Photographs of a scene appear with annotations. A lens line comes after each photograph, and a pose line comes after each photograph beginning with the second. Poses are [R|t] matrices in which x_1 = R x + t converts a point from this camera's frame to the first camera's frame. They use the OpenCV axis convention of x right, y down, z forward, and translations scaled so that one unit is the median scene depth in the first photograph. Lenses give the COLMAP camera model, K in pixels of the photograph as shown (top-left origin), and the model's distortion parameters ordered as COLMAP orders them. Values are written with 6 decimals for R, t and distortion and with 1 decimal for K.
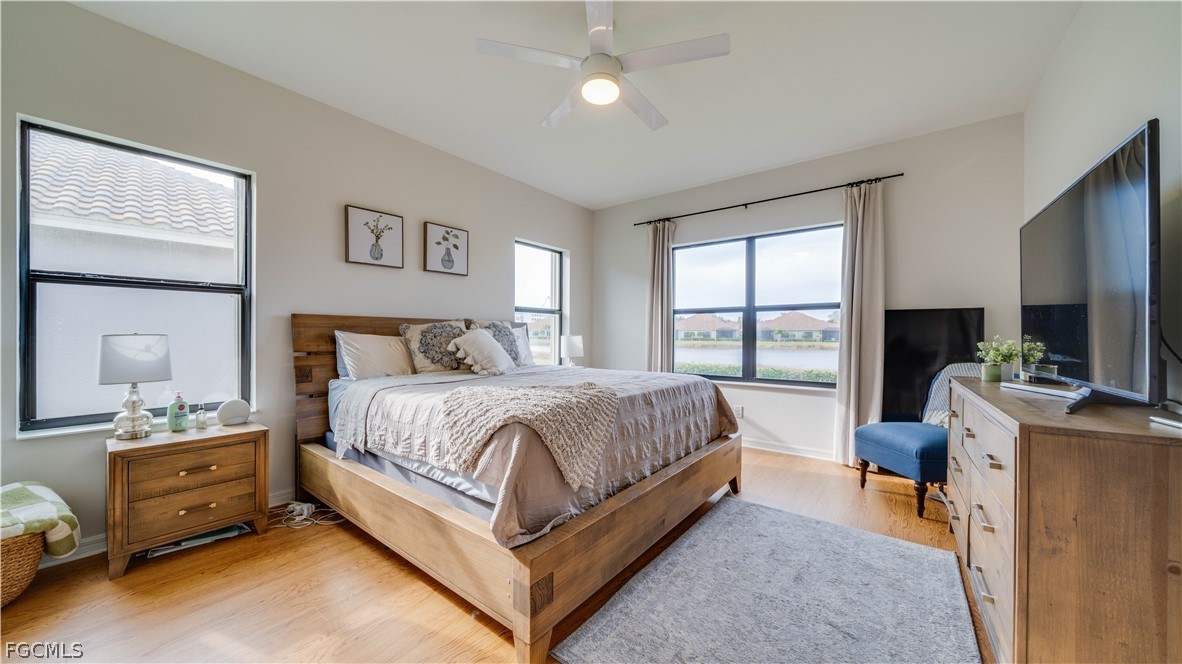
lens RADIAL K [[421.4, 0, 591.0], [0, 421.4, 332.0], [0, 0, 1]] dist [0.001186, 0.000027]
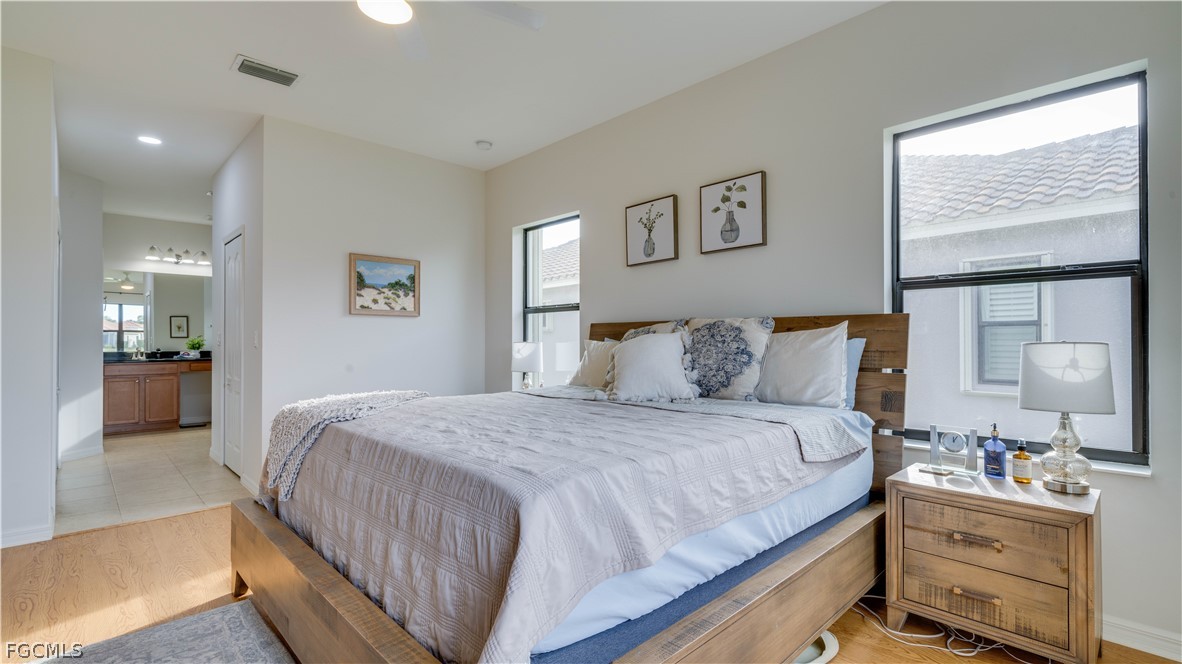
lens RADIAL K [[514.4, 0, 583.9], [0, 514.4, 339.9], [0, 0, 1]] dist [0.001484, 0.000234]
pose [[-0.129103, 0.001604, -0.991630, 0.497712], [0.019934, 0.999801, -0.000978, 0.000124], [0.991431, -0.019893, -0.129110, 0.871261]]
